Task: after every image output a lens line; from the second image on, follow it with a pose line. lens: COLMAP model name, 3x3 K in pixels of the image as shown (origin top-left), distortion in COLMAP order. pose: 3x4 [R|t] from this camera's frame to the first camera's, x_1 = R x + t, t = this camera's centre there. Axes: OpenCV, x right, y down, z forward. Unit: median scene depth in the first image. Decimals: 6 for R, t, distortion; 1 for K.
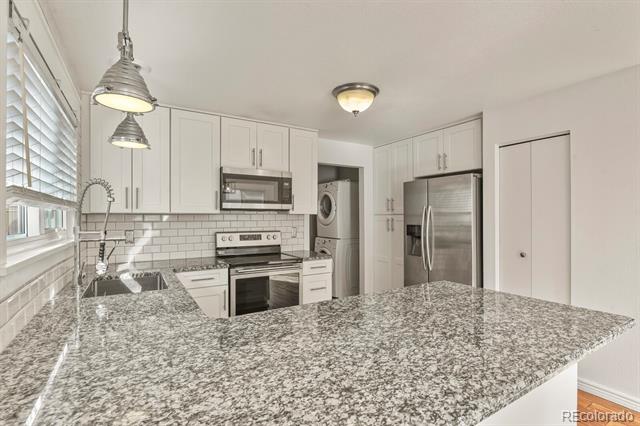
lens RADIAL K [[311.4, 0, 323.7], [0, 311.4, 216.1], [0, 0, 1]] dist [-0.004901, -0.000914]
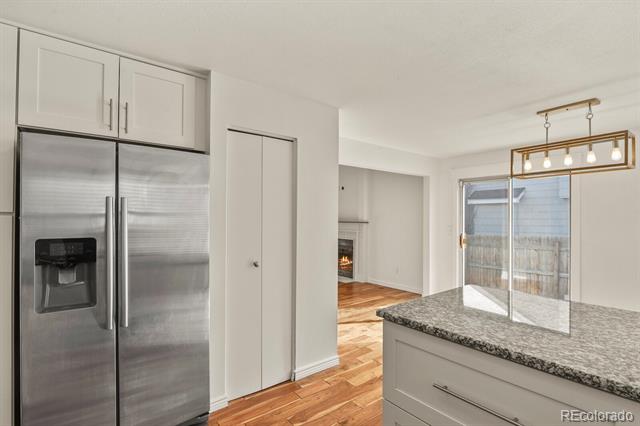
lens RADIAL K [[311.4, 0, 323.2], [0, 311.4, 217.0], [0, 0, 1]] dist [-0.004901, -0.000914]
pose [[-0.132572, 0.004750, 0.991162, -0.198884], [-0.012254, 0.999904, -0.006431, -0.002535], [-0.991098, -0.012999, -0.132501, 0.760967]]
